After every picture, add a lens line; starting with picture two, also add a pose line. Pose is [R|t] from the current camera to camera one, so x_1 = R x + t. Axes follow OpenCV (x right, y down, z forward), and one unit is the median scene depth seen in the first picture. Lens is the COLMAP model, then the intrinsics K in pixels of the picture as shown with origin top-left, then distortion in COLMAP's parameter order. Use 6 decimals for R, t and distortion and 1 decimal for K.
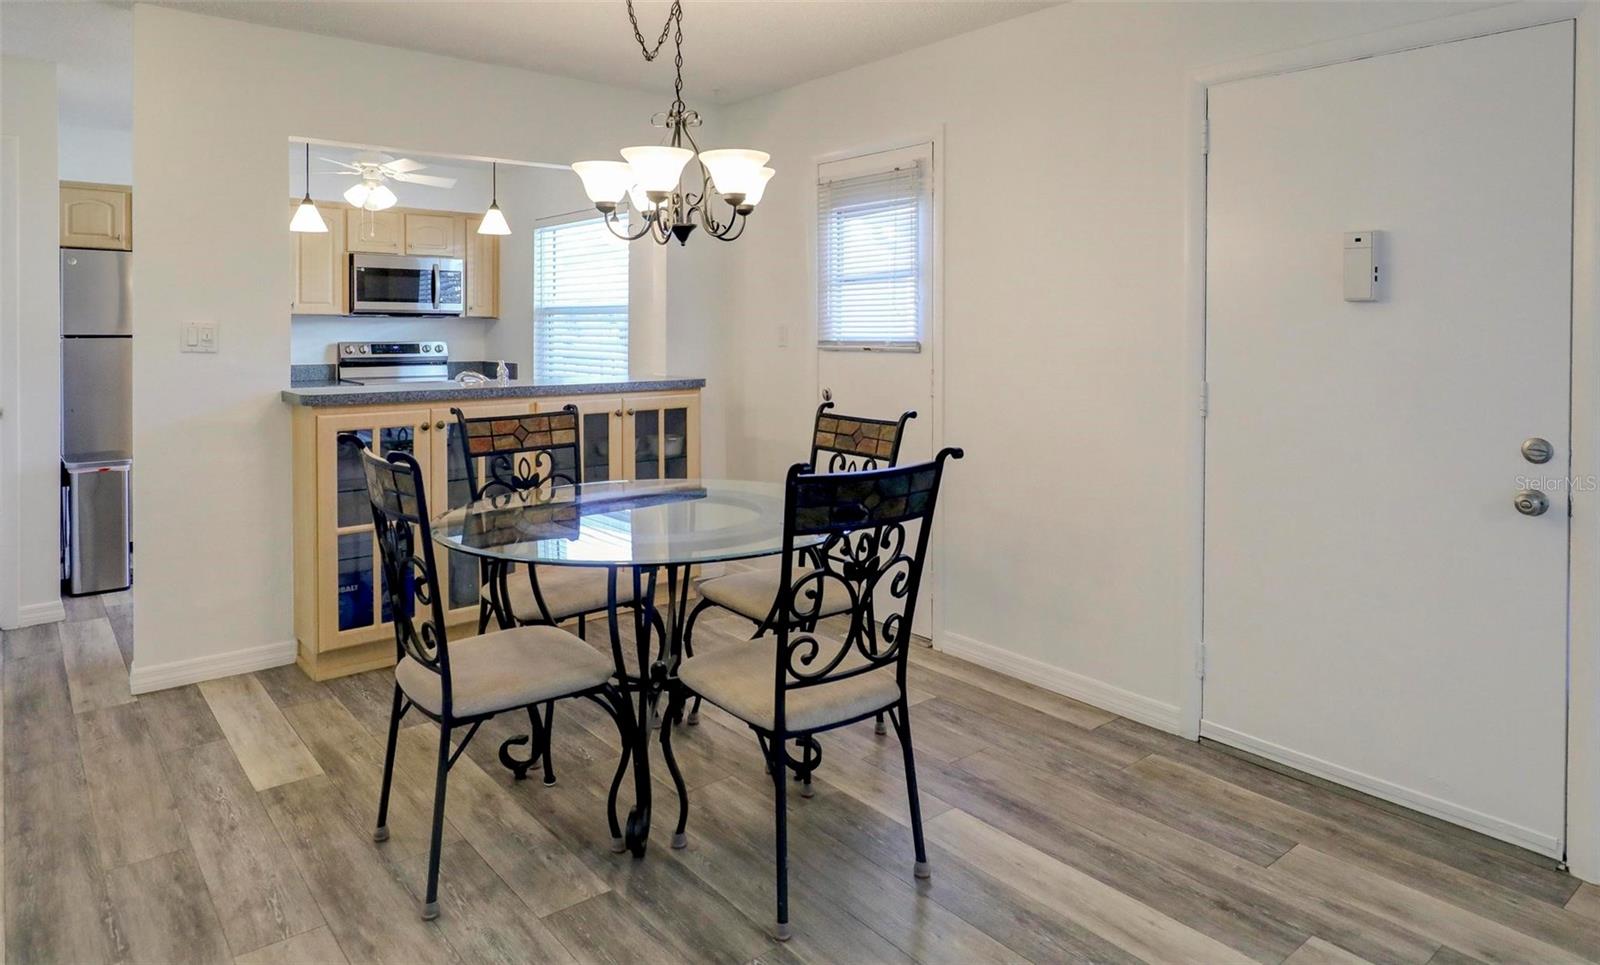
lens RADIAL K [[962.2, 0, 798.2], [0, 962.2, 480.1], [0, 0, 1]] dist [-0.003633, 0.000536]
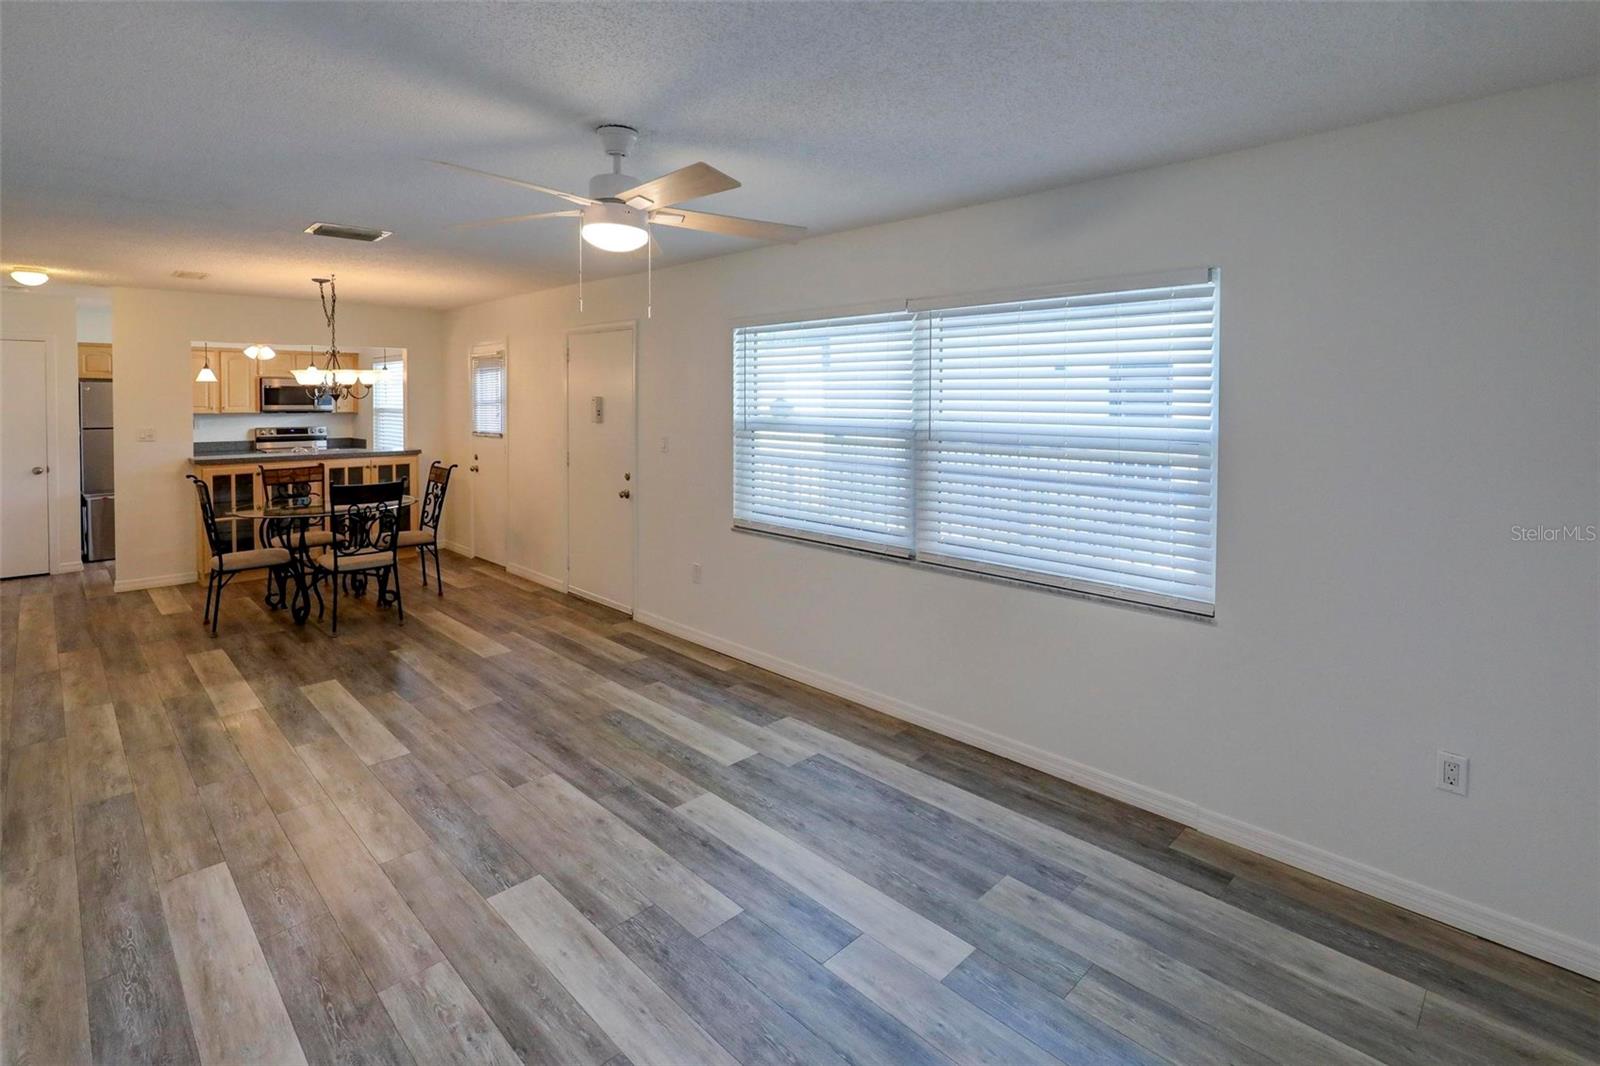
lens RADIAL K [[758.7, 0, 799.5], [0, 758.7, 522.8], [0, 0, 1]] dist [0.004553, 0.000056]
pose [[0.995603, -0.017305, 0.092062, 0.601668], [0.016783, 0.999838, 0.006451, 0.058400], [-0.092159, -0.004877, 0.995732, -0.749692]]
